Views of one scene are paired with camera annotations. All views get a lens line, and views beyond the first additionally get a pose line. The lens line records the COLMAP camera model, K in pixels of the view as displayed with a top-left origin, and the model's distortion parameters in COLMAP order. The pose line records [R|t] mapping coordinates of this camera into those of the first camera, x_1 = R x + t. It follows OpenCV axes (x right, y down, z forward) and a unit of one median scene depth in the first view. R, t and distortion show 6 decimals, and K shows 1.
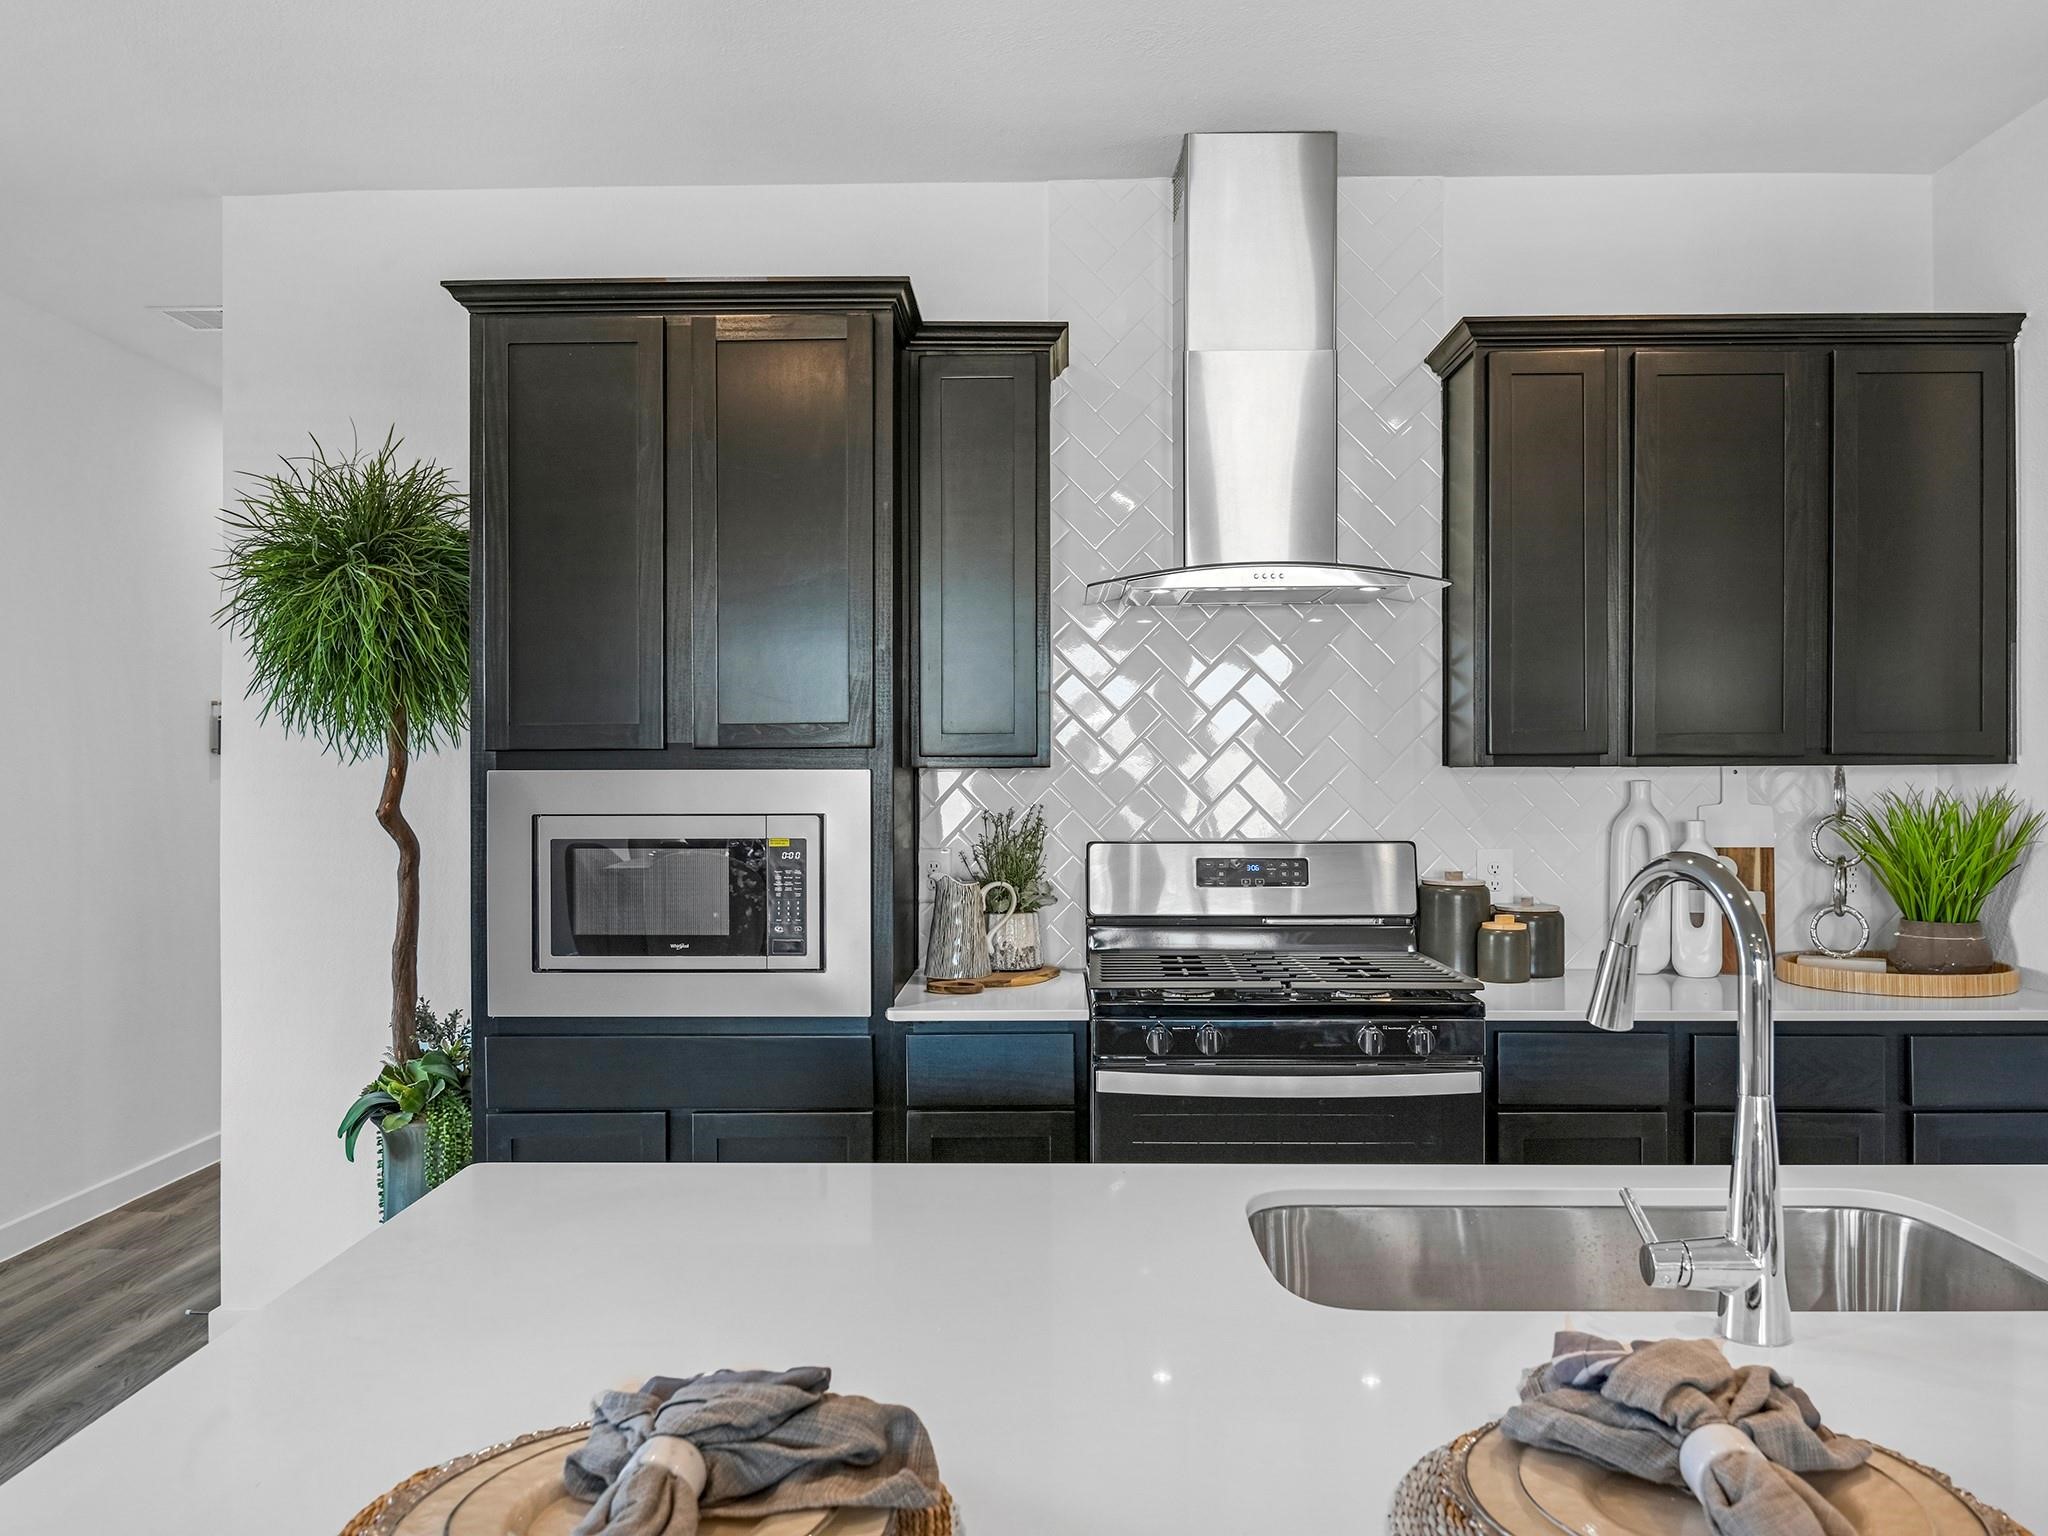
lens RADIAL K [[1568.6, 0, 1024.0], [0, 1568.6, 768.0], [0, 0, 1]] dist [-0.014241, -0.002129]
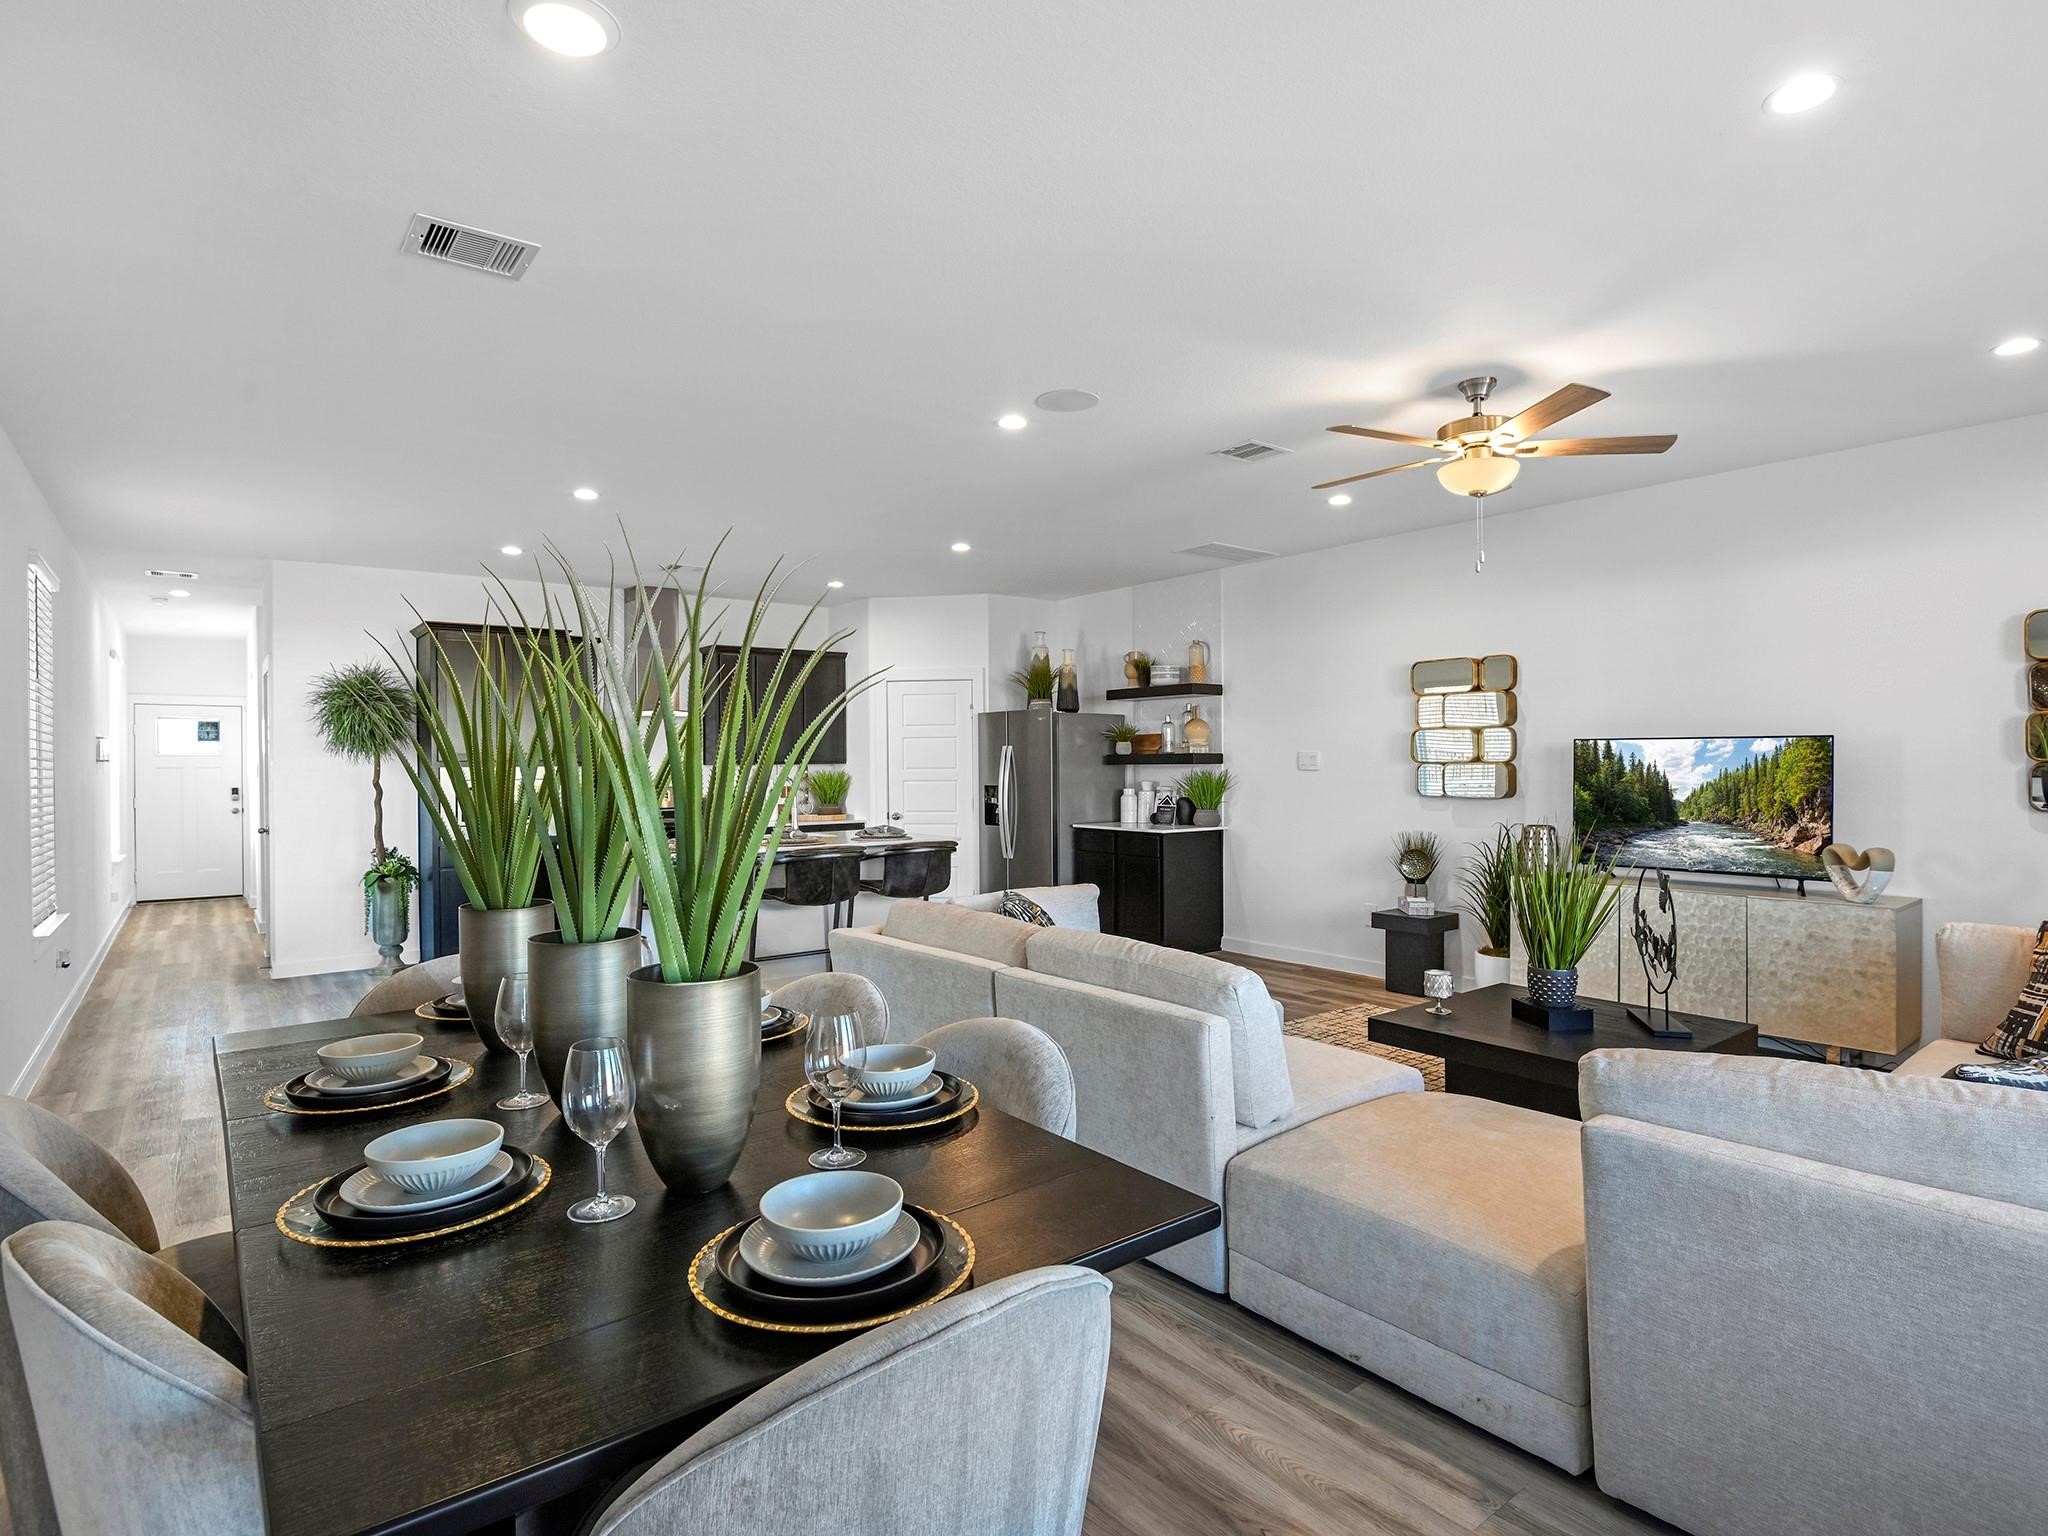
lens RADIAL K [[1056.6, 0, 1028.5], [0, 1056.6, 771.2], [0, 0, 1]] dist [-0.003255, -0.013290]
pose [[0.773819, -0.008313, 0.633352, -0.726759], [0.005209, 0.999964, 0.006761, 0.000585], [-0.633385, -0.001933, 0.773834, -1.407680]]
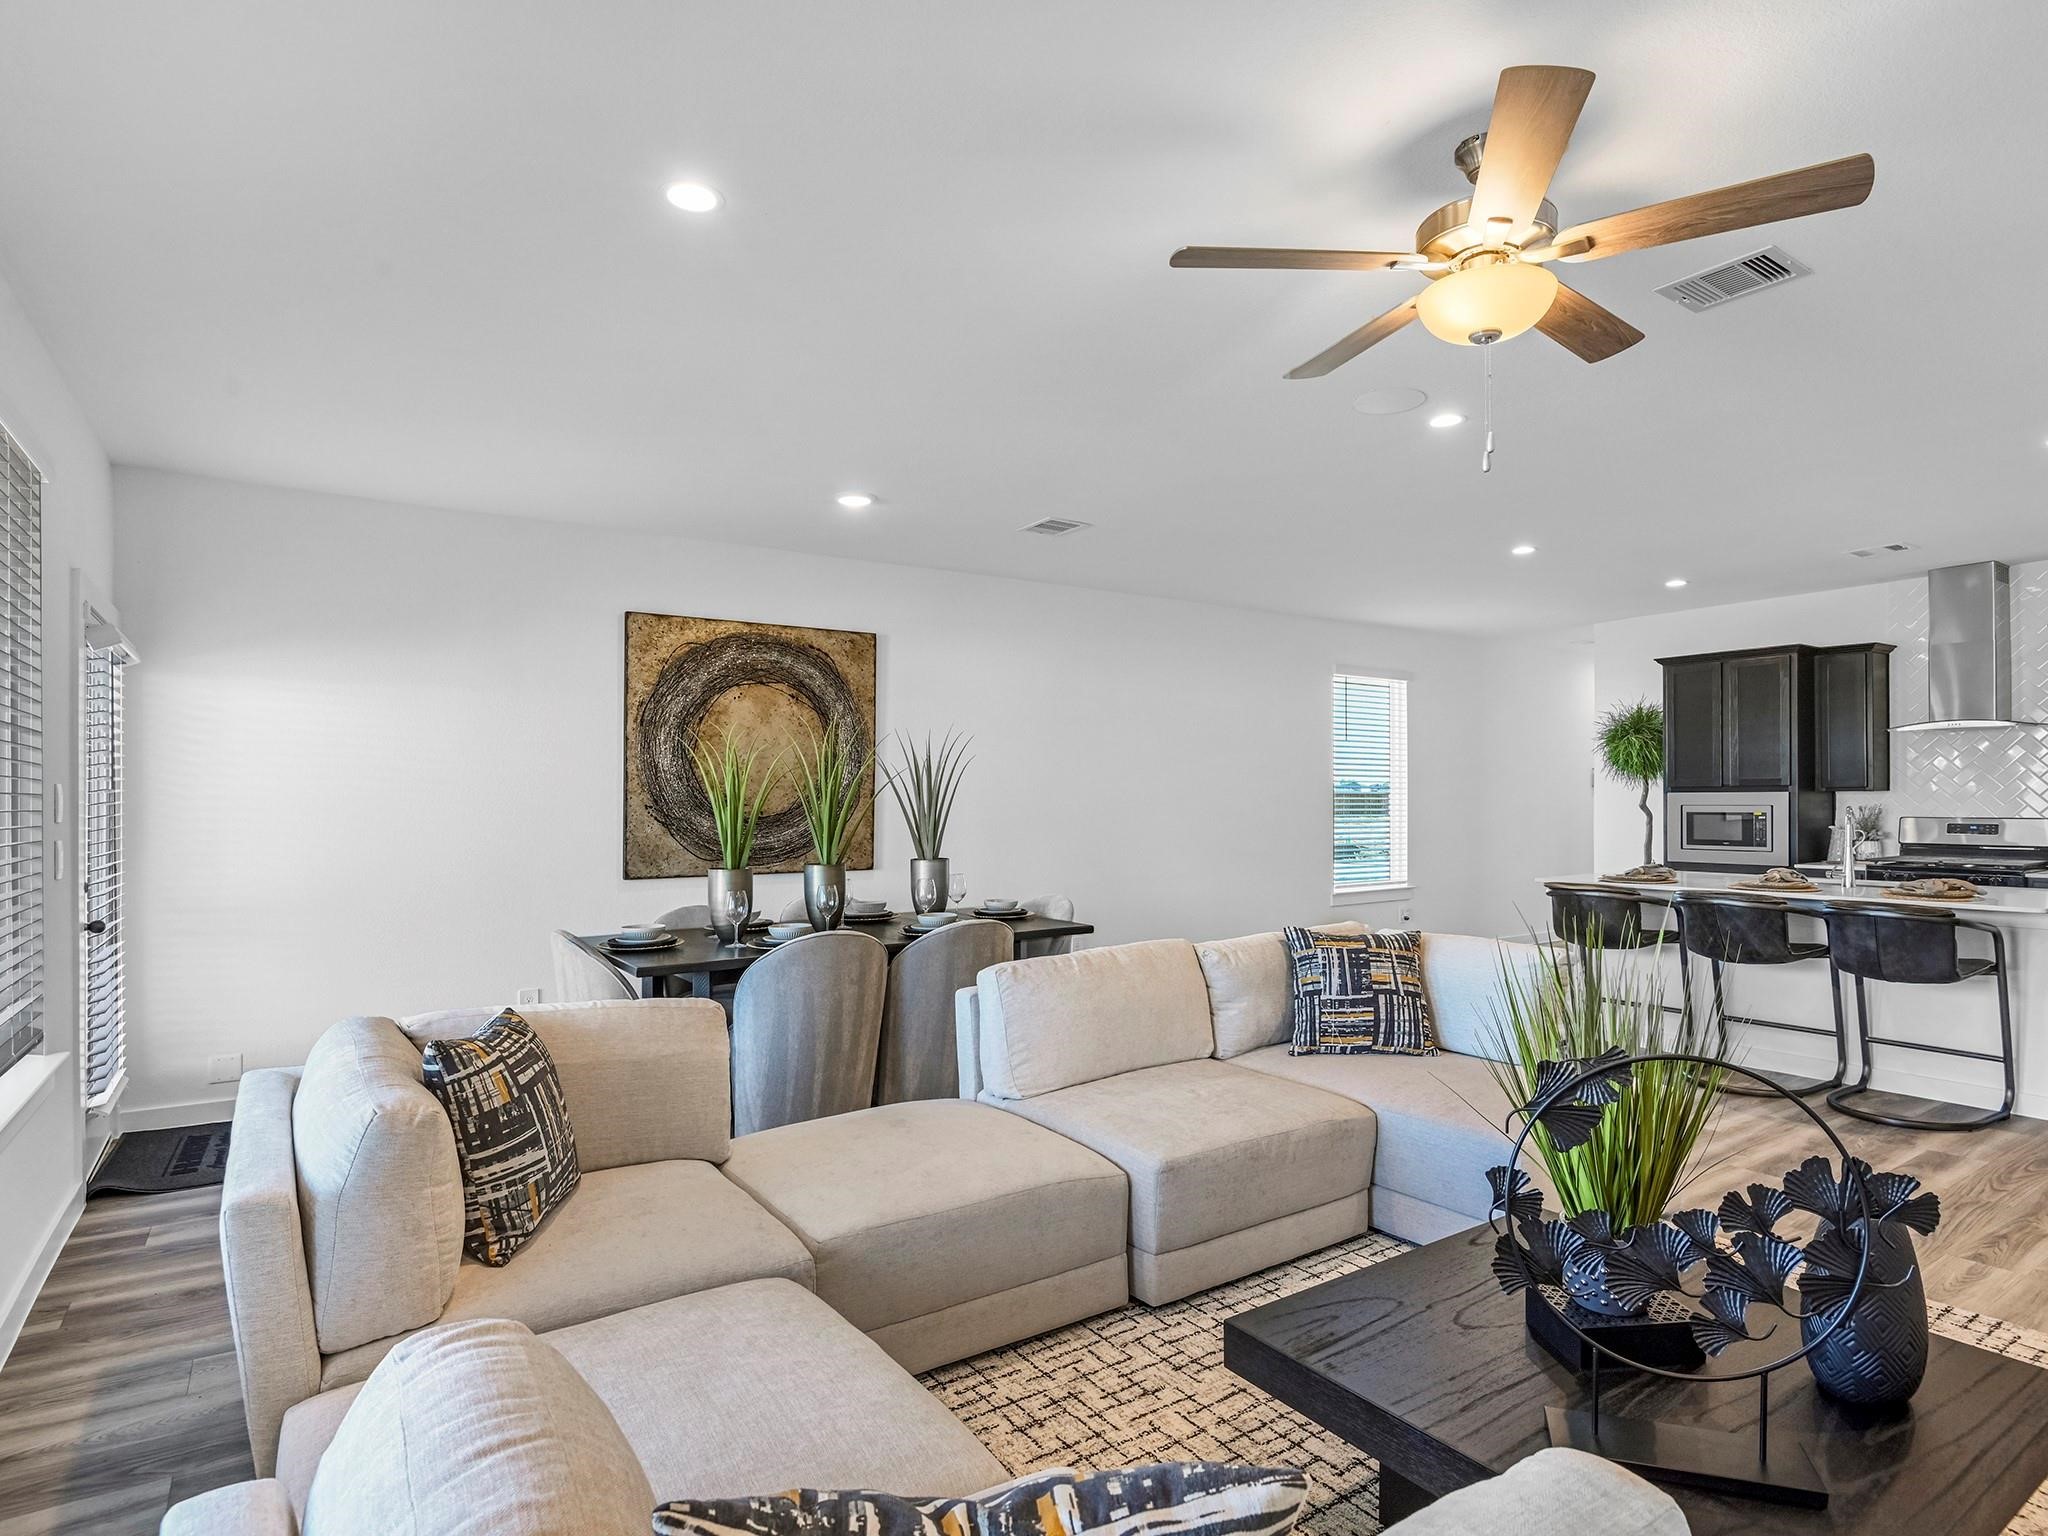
lens RADIAL K [[1090.1, 0, 1053.8], [0, 1090.1, 798.5], [0, 0, 1]] dist [-0.002192, -0.000056]
pose [[0.588775, -0.000017, -0.808297, 0.768345], [0.004940, 0.999981, 0.003577, -0.000613], [0.808282, -0.006099, 0.588764, -1.457139]]
